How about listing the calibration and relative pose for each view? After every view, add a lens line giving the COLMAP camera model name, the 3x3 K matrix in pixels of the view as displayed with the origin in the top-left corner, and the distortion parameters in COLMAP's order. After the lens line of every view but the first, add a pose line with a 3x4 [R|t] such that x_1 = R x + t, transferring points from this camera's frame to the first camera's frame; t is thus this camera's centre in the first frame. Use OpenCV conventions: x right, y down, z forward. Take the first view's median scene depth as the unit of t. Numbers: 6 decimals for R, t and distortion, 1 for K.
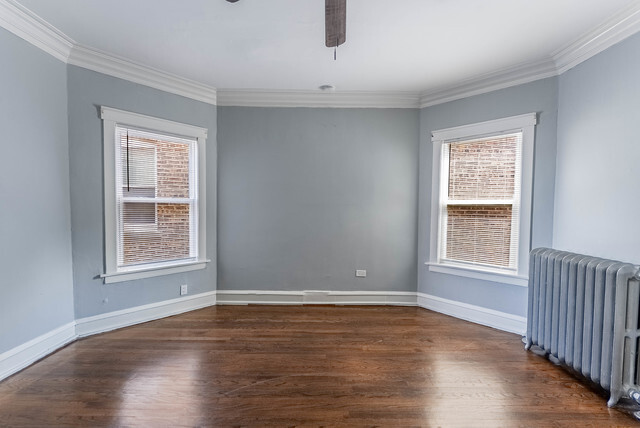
lens RADIAL K [[261.9, 0, 319.0], [0, 261.9, 215.1], [0, 0, 1]] dist [-0.004354, -0.000616]
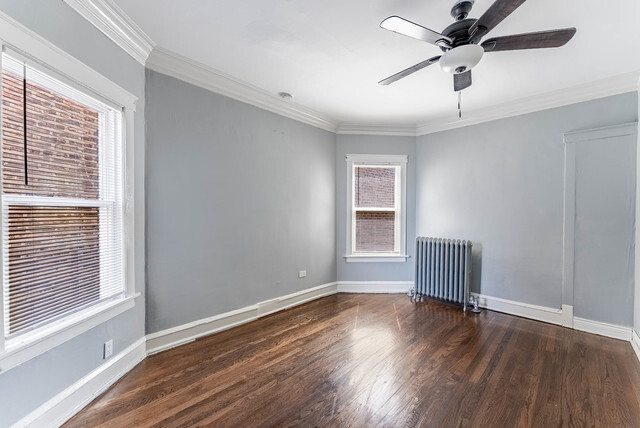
lens RADIAL K [[261.9, 0, 320.3], [0, 261.9, 215.5], [0, 0, 1]] dist [-0.004354, -0.000616]
pose [[0.692523, -0.012515, 0.721287, -0.610884], [0.019720, 0.999804, -0.001586, -0.017828], [-0.721126, 0.015323, 0.692635, 0.207885]]
